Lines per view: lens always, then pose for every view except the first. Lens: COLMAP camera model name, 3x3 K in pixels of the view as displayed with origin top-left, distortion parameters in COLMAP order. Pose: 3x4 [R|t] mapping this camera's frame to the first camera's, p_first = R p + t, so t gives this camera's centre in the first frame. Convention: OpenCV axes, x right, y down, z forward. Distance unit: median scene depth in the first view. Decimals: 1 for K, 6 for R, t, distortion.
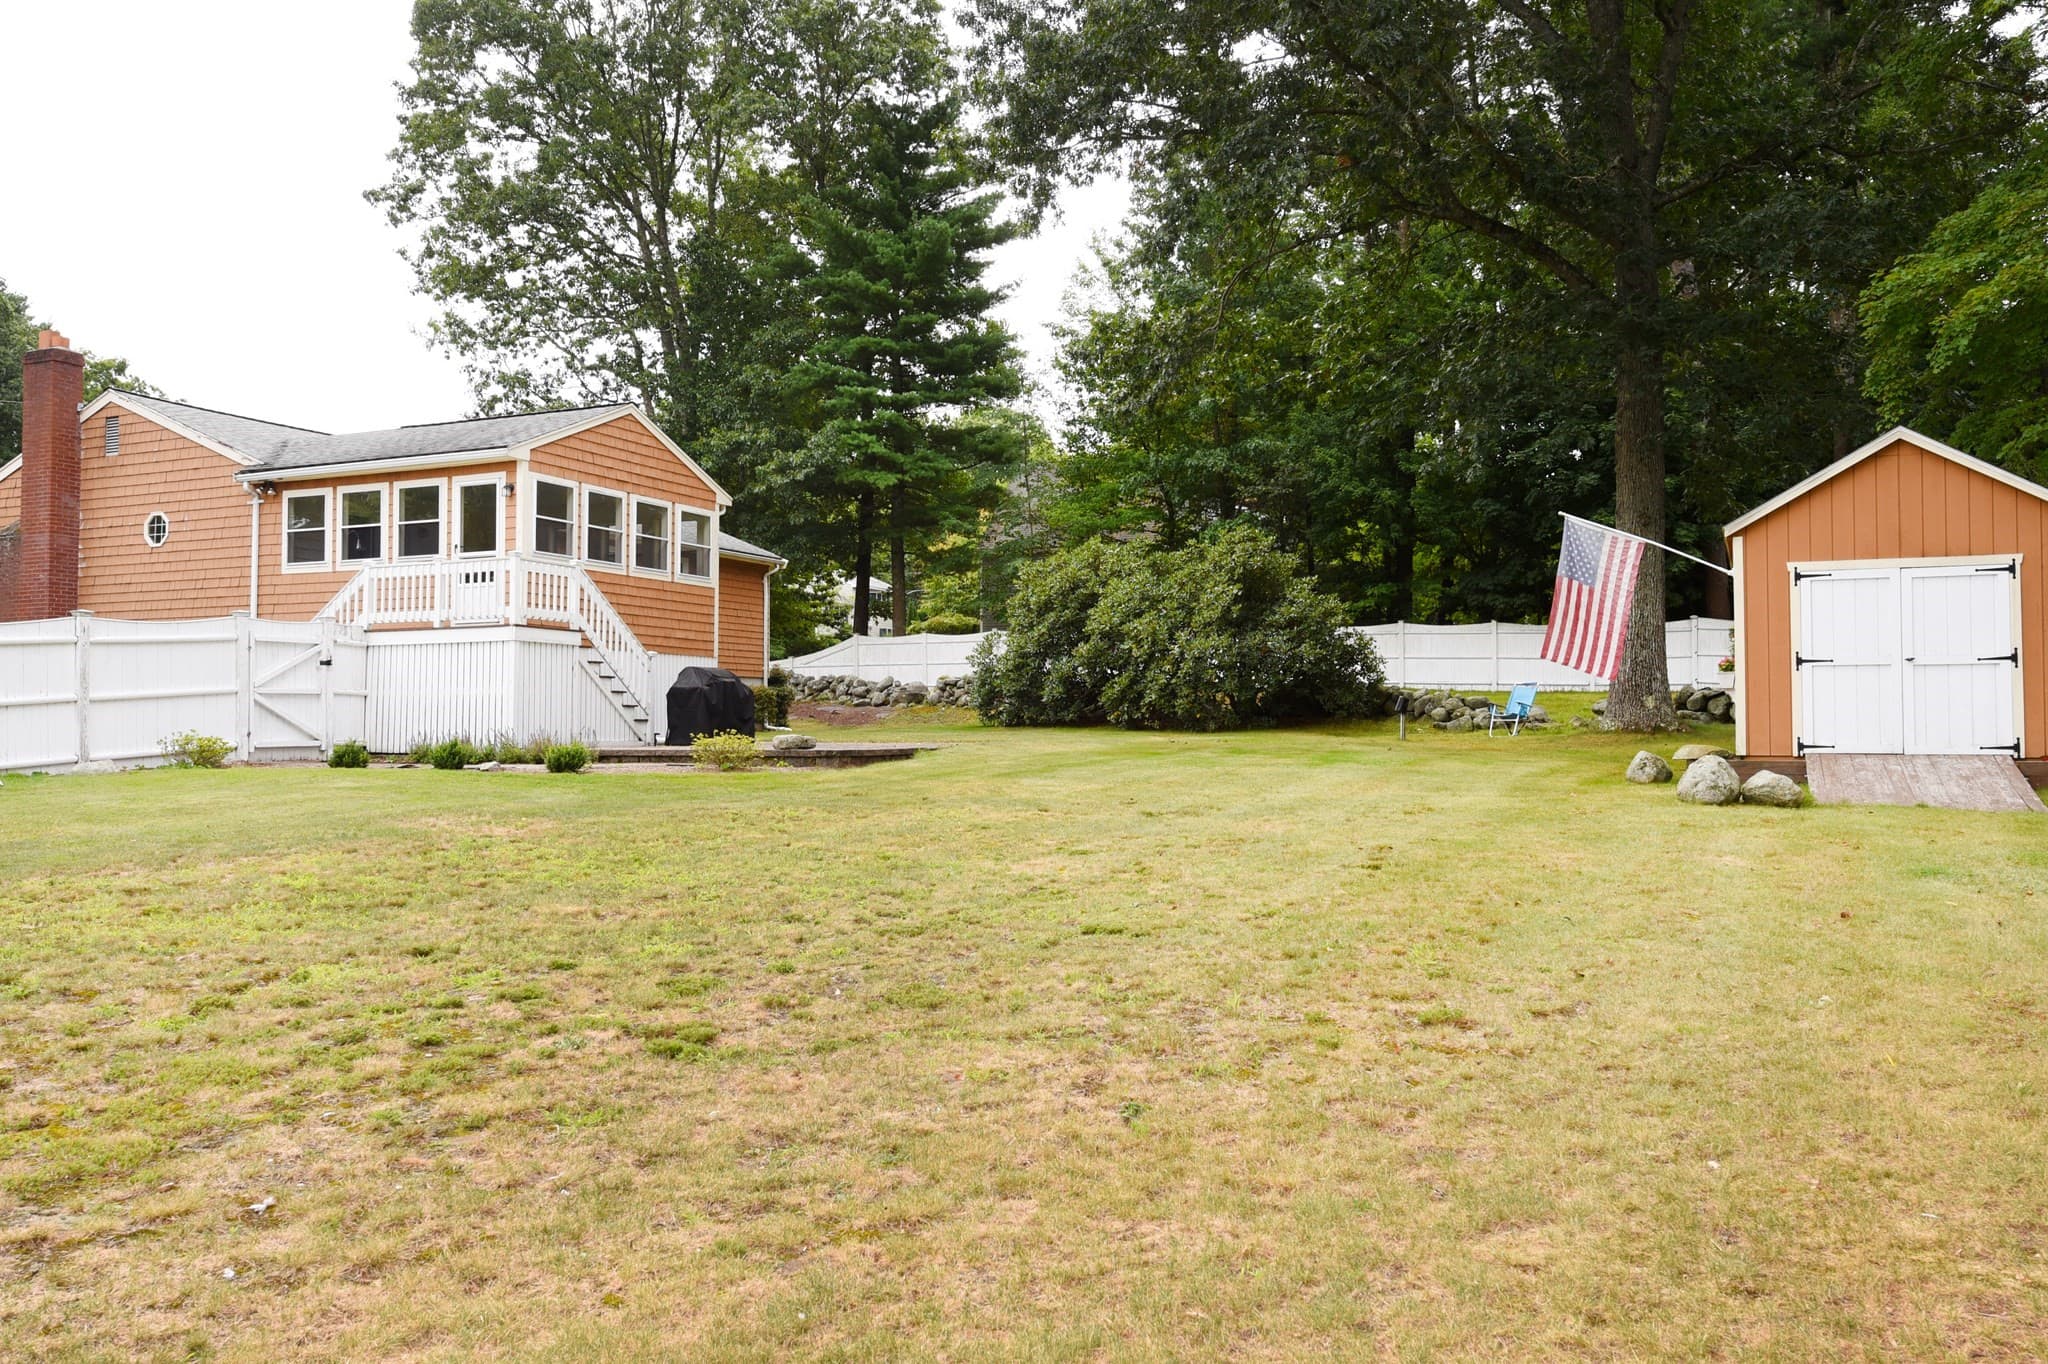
lens RADIAL K [[1415.9, 0, 1032.8], [0, 1415.9, 682.1], [0, 0, 1]] dist [-0.003316, 0.000174]
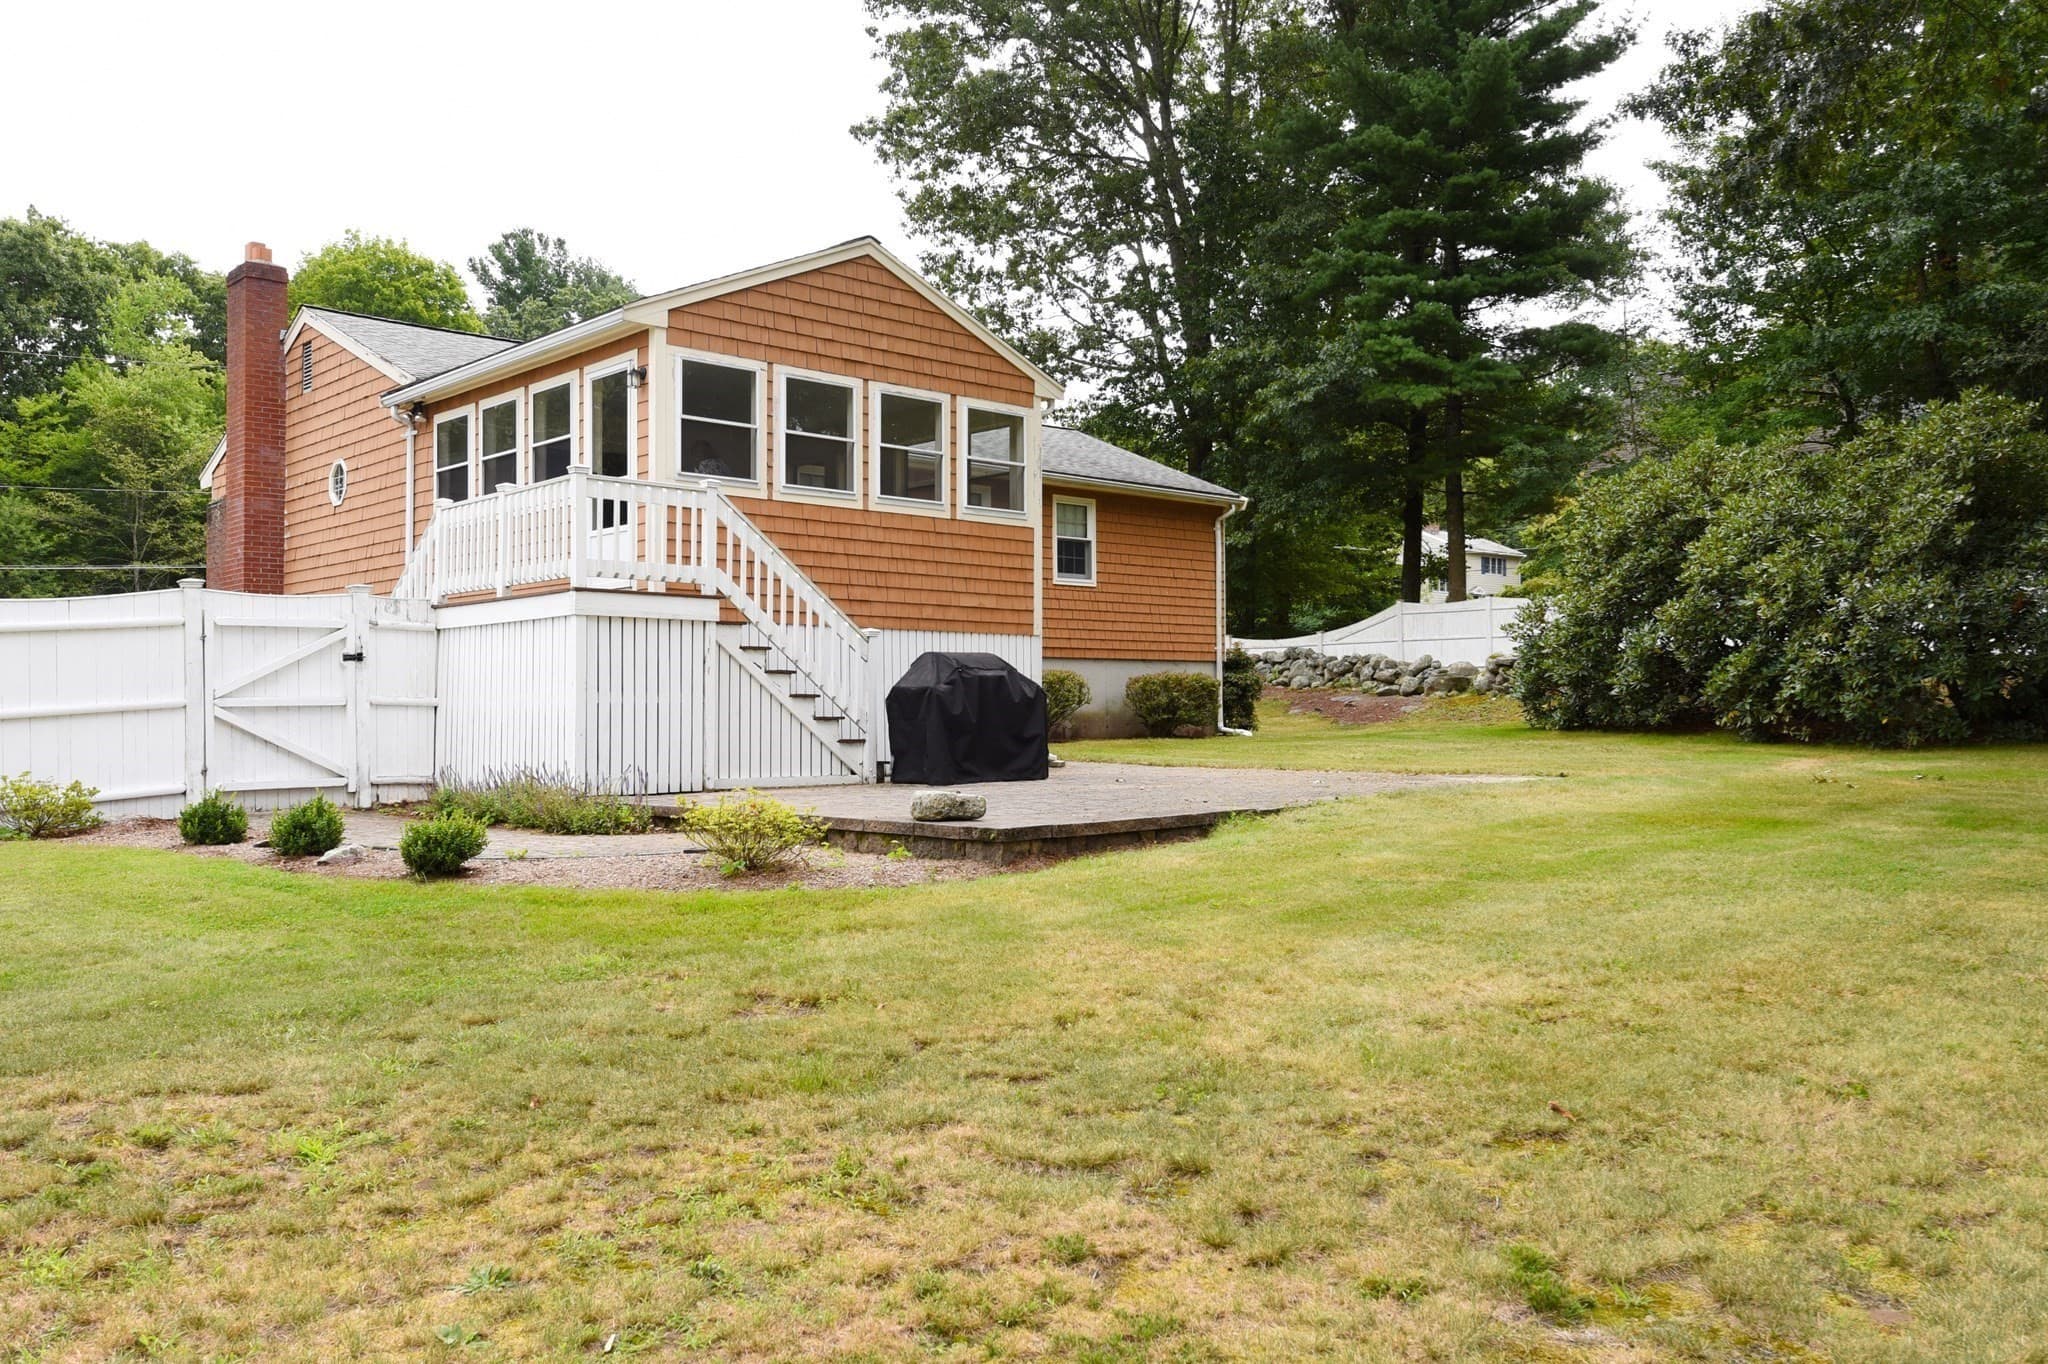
lens RADIAL K [[1593.9, 0, 1029.2], [0, 1593.9, 693.6], [0, 0, 1]] dist [-0.001138, 0.009901]
pose [[0.927270, -0.006927, -0.374329, 0.034954], [0.014694, 0.999732, 0.017901, -0.003196], [0.374105, -0.022099, 0.927123, 0.255559]]
